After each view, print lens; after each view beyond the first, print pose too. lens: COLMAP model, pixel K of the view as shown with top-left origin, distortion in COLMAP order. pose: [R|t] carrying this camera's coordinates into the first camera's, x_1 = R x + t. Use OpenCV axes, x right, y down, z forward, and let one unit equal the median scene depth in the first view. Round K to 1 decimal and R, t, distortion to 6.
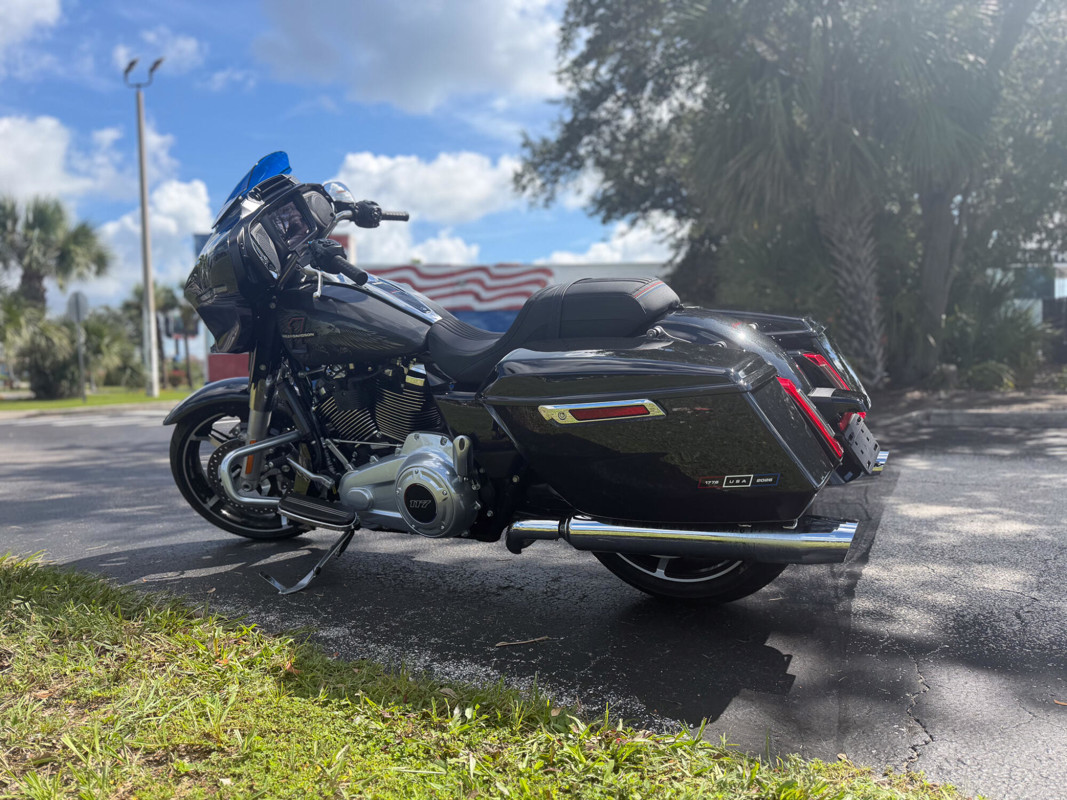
lens RADIAL K [[761.6, 0, 538.2], [0, 761.6, 395.9], [0, 0, 1]] dist [0.019980, -0.026961]
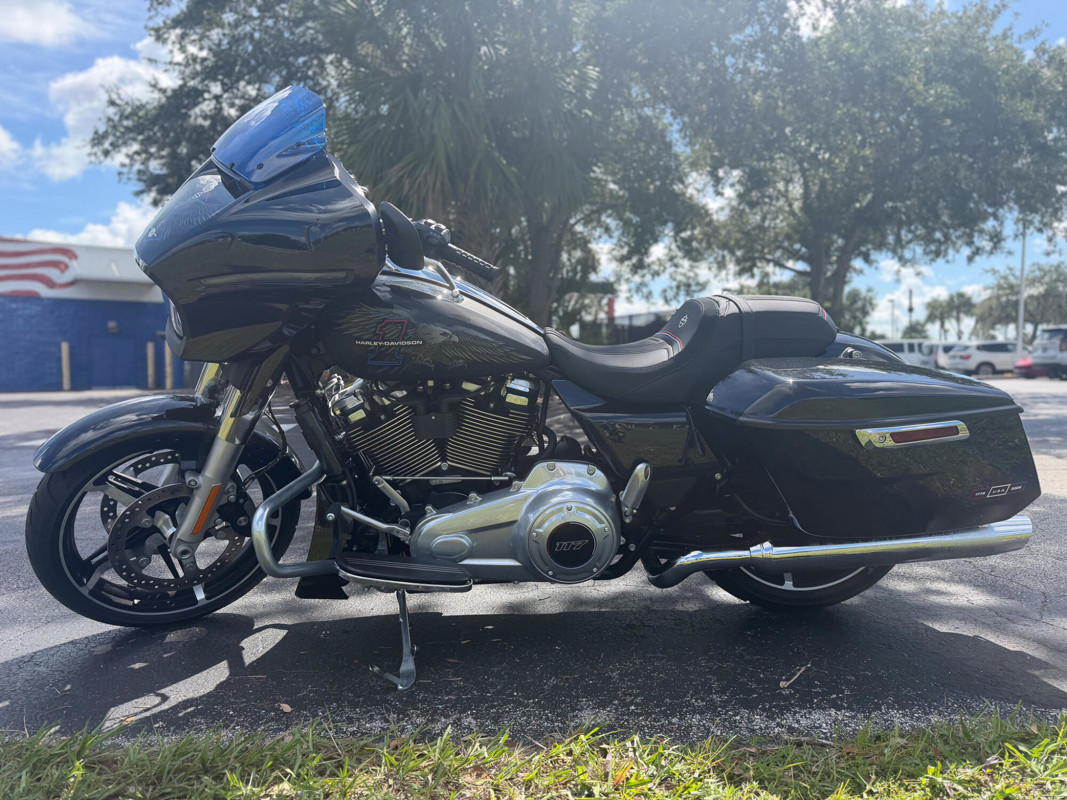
lens RADIAL K [[761.6, 0, 551.4], [0, 761.6, 386.5], [0, 0, 1]] dist [0.019980, -0.026961]
pose [[0.818473, 0.000450, 0.574545, -0.609463], [0.008920, 0.999869, -0.013490, -0.023021], [-0.574476, 0.016166, 0.818362, 0.287300]]
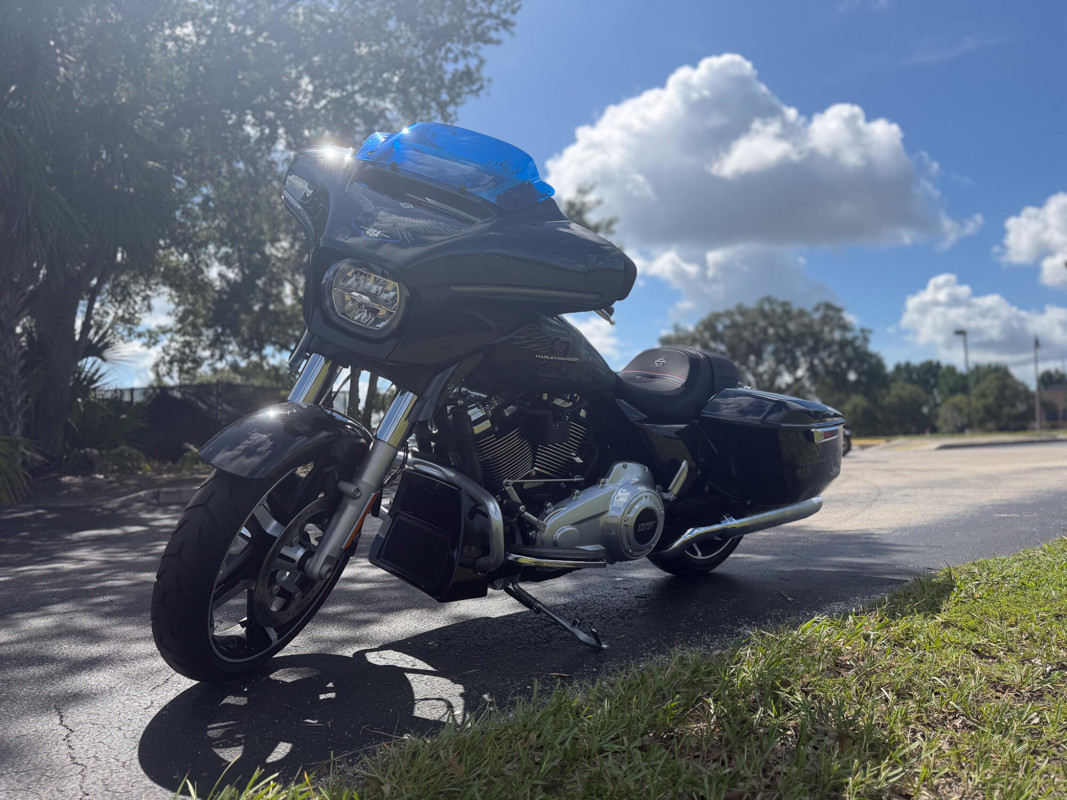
lens RADIAL K [[761.6, 0, 531.5], [0, 761.6, 392.5], [0, 0, 1]] dist [0.019980, -0.026961]
pose [[0.293273, 0.082717, 0.952444, -1.153719], [0.043172, 0.994088, -0.099627, 0.048696], [-0.955054, 0.070336, 0.287968, 0.764121]]
